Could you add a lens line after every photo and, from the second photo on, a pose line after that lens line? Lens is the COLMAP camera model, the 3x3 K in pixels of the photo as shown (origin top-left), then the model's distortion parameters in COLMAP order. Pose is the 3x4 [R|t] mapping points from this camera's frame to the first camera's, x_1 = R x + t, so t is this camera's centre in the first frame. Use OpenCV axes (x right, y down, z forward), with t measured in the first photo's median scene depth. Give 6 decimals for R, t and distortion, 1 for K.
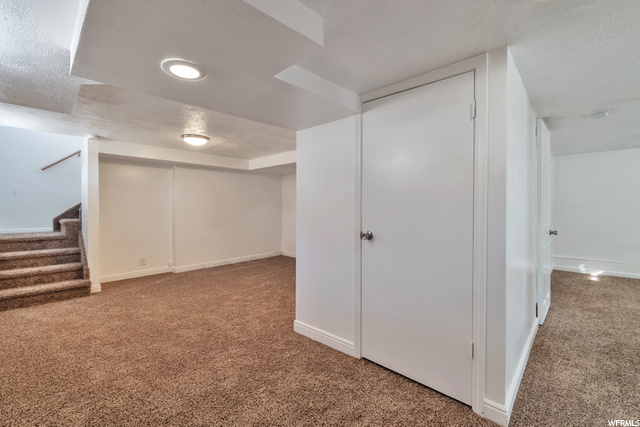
lens RADIAL K [[272.1, 0, 318.7], [0, 272.1, 203.2], [0, 0, 1]] dist [-0.001473, -0.000380]
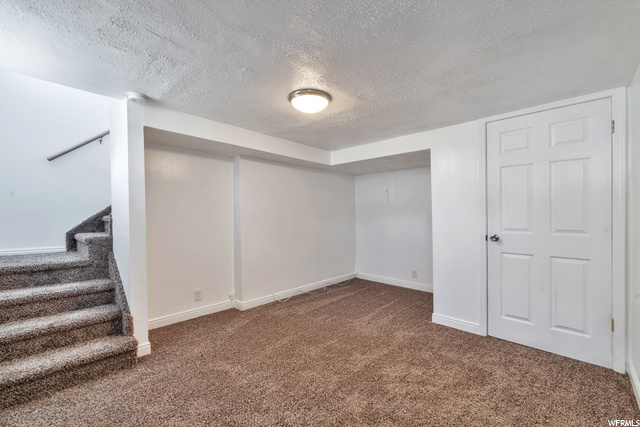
lens RADIAL K [[272.1, 0, 320.5], [0, 272.1, 216.9], [0, 0, 1]] dist [-0.001473, -0.000380]
pose [[0.999987, 0.002238, 0.004661, -0.412217], [-0.002308, 0.999885, 0.014960, 0.007535], [-0.004627, -0.014970, 0.999877, 0.381352]]
